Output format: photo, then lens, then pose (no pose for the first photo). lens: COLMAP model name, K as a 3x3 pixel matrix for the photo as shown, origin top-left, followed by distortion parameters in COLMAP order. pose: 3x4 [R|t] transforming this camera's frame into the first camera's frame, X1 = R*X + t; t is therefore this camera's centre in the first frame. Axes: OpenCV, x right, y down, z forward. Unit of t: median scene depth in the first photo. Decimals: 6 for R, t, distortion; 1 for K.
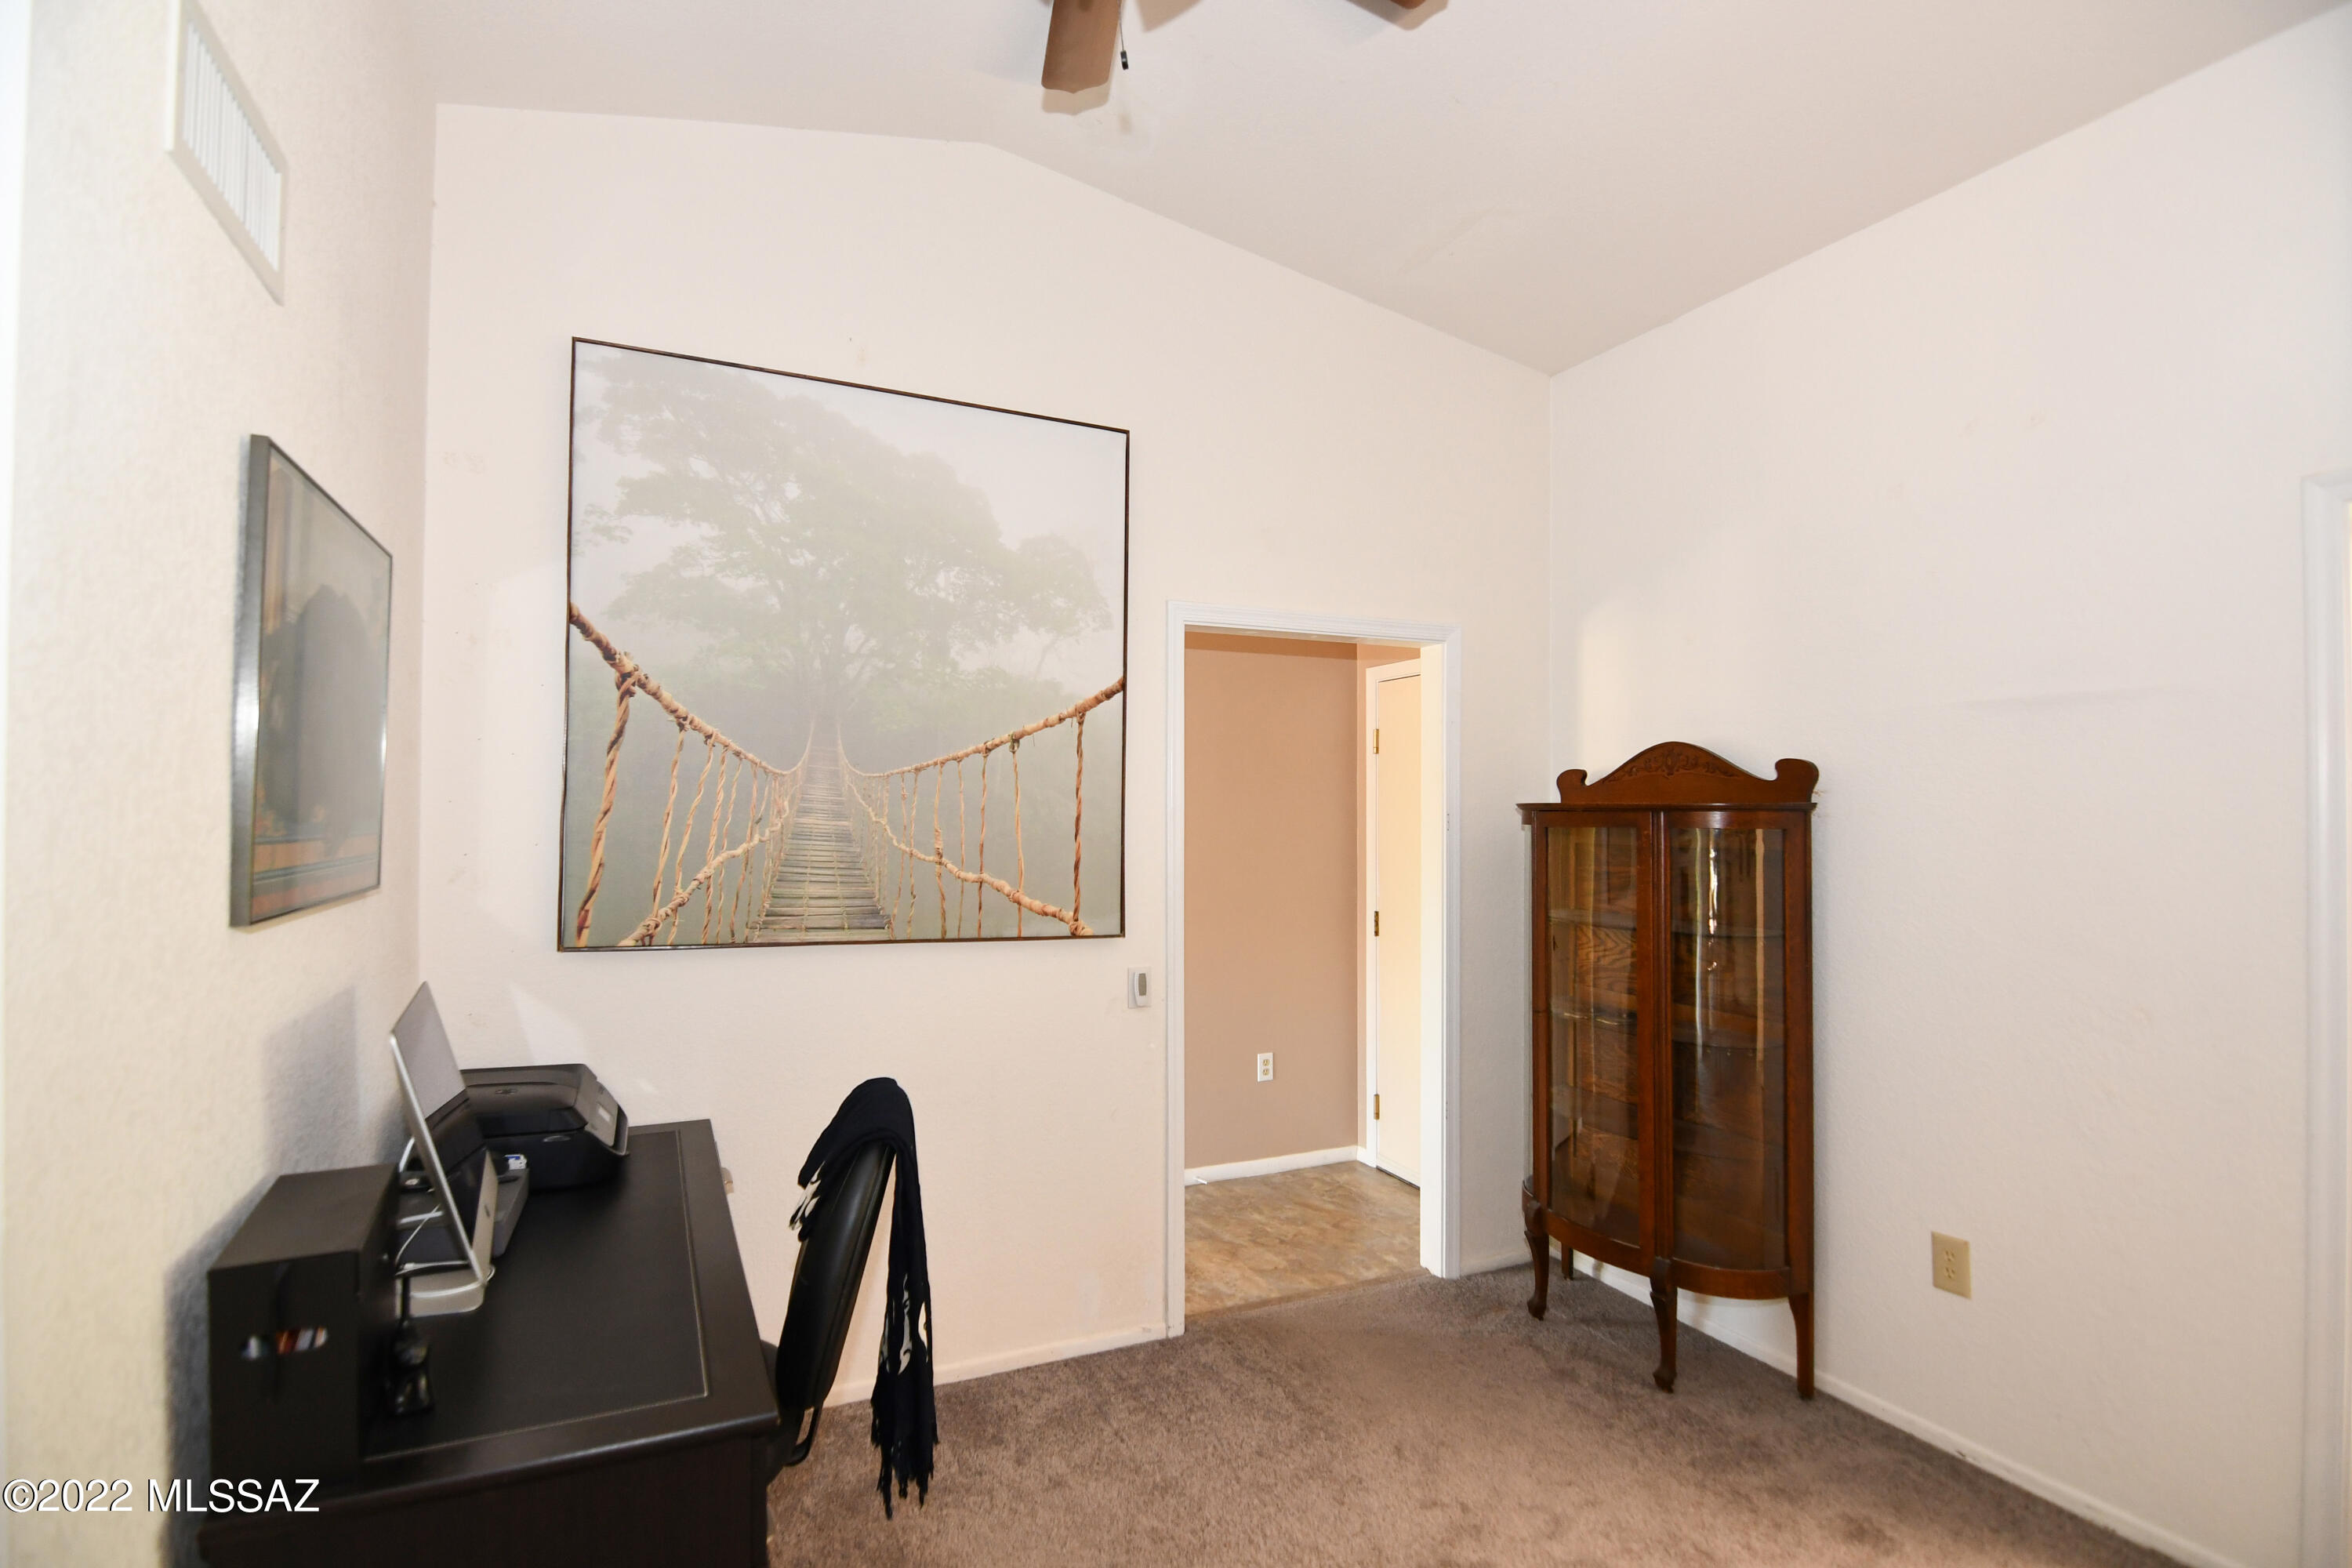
lens RADIAL K [[1142.3, 0, 1174.1], [0, 1142.3, 789.3], [0, 0, 1]] dist [-0.010763, -0.007967]
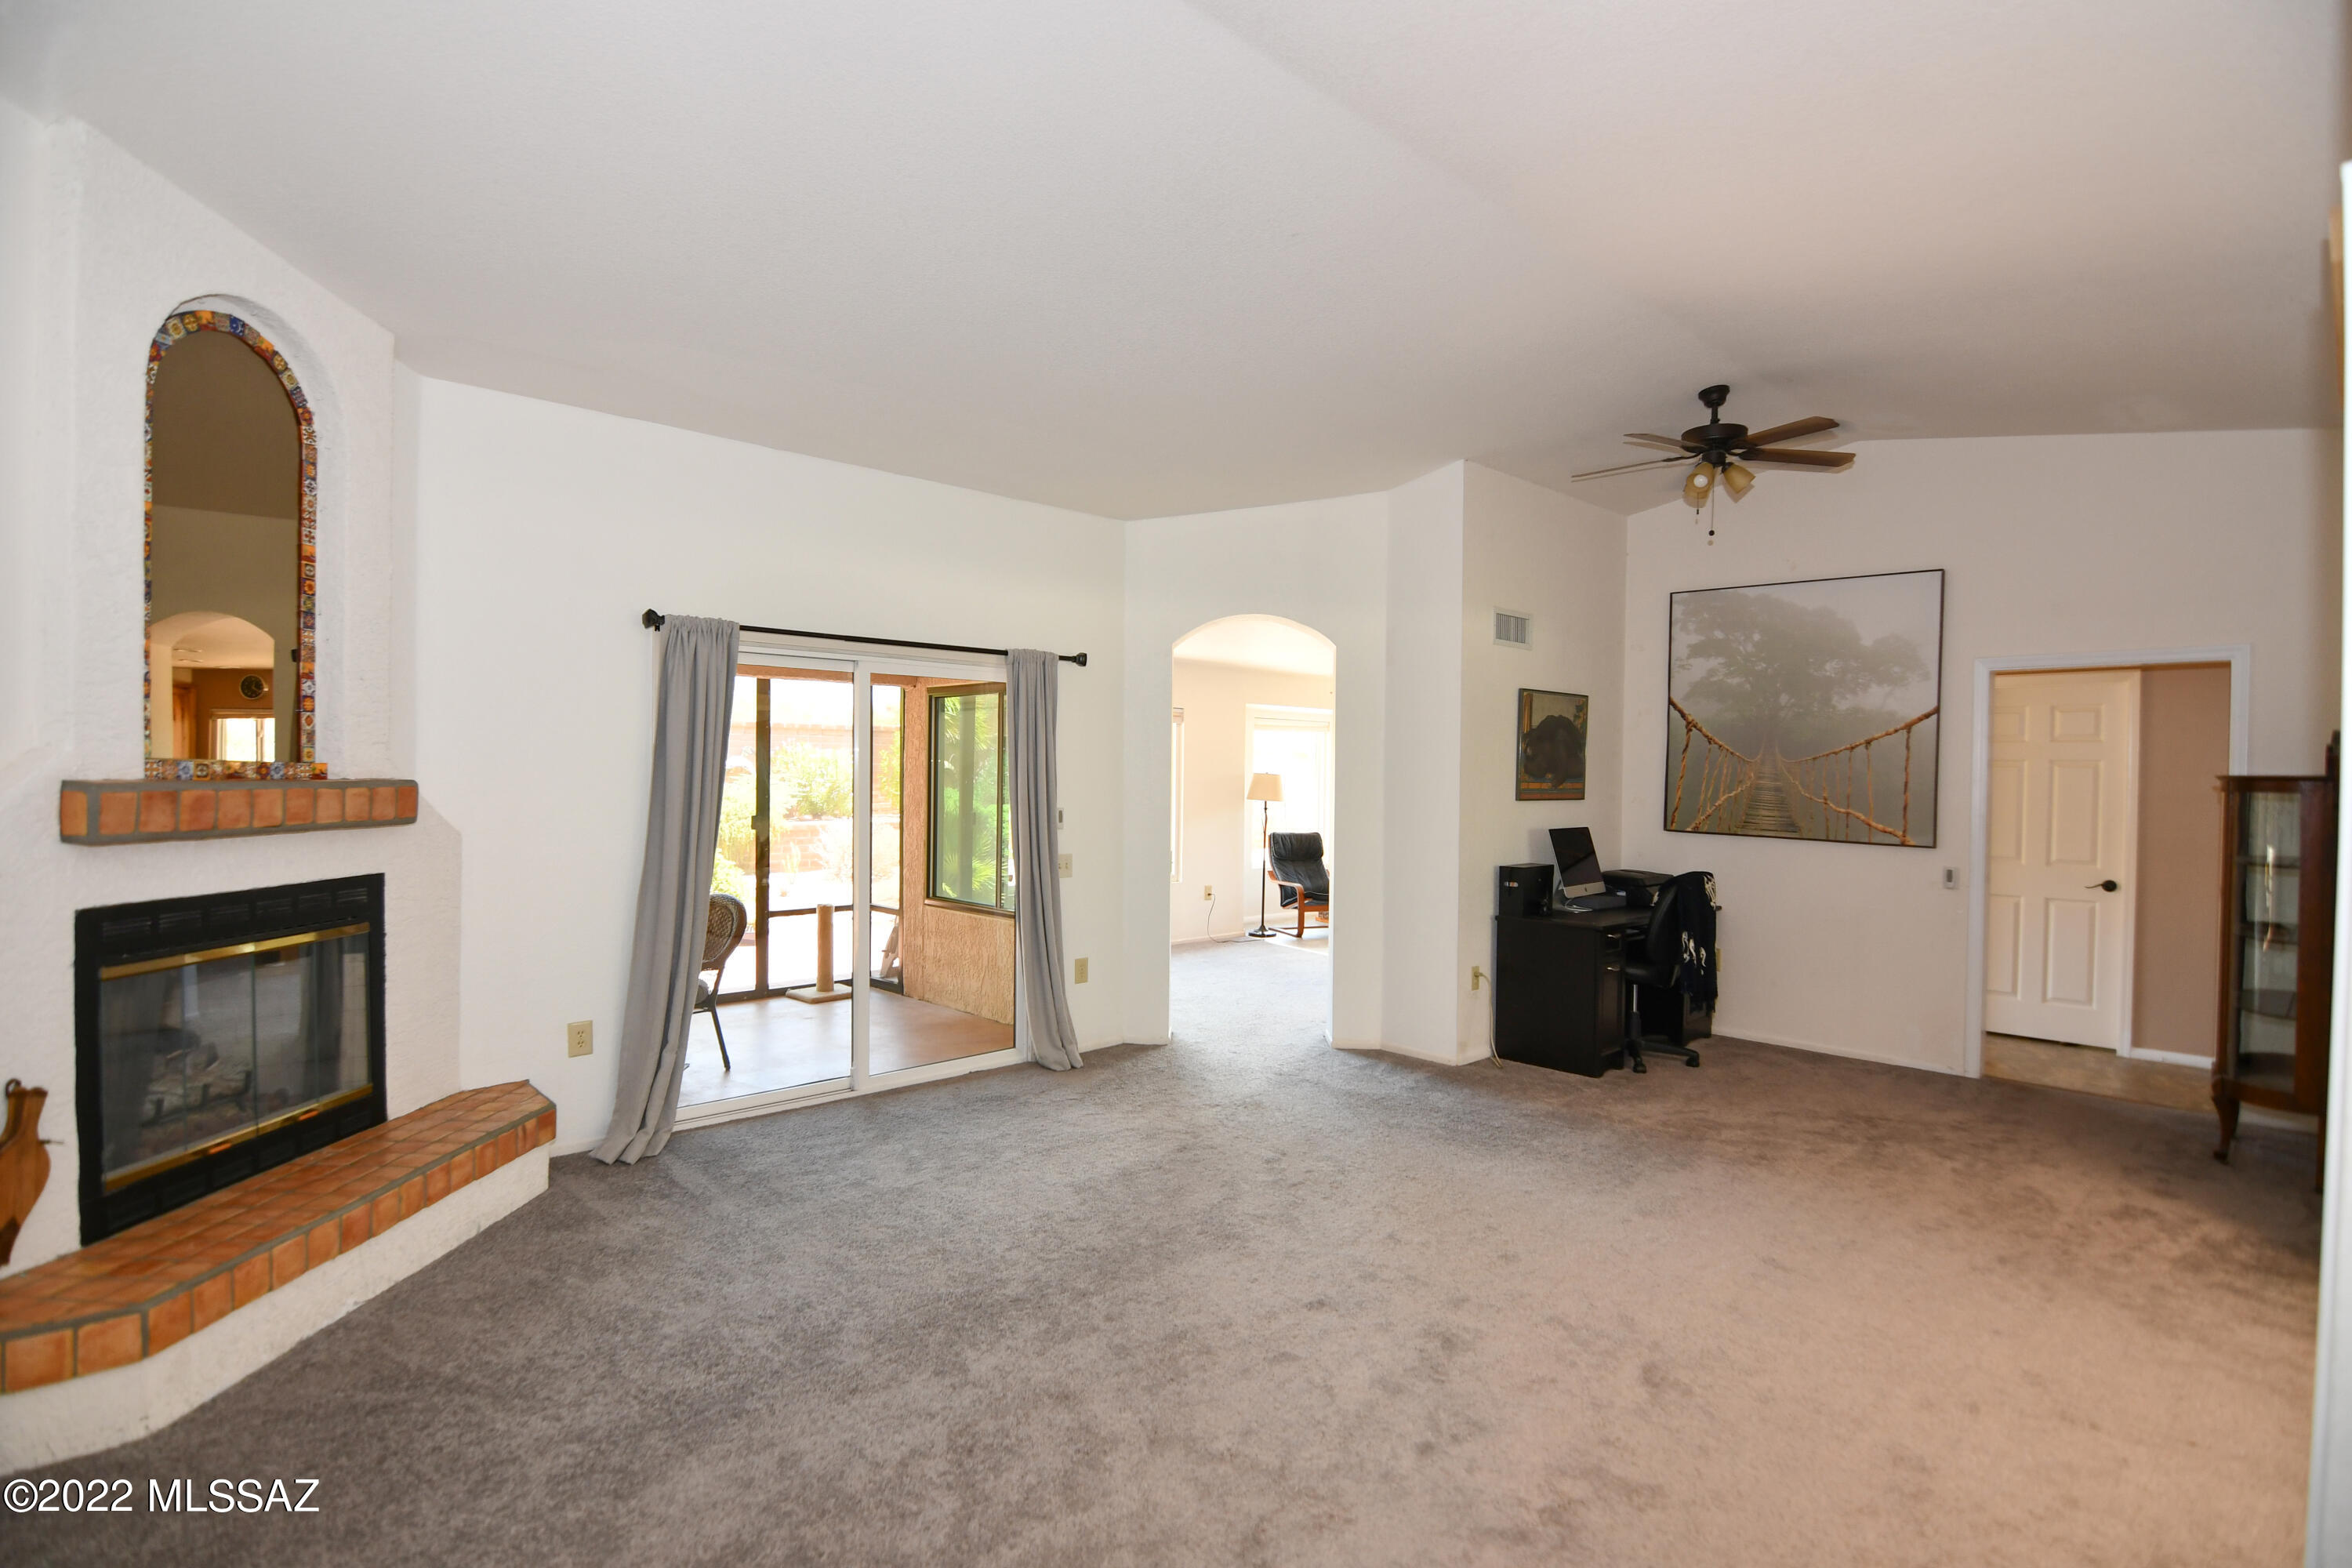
lens RADIAL K [[1142.3, 0, 1181.3], [0, 1142.3, 789.9], [0, 0, 1]] dist [-0.010763, -0.007967]
pose [[0.317020, 0.013011, -0.948330, 1.365744], [0.002337, 0.999892, 0.014500, 0.007374], [0.948416, -0.006813, 0.316956, -0.759256]]
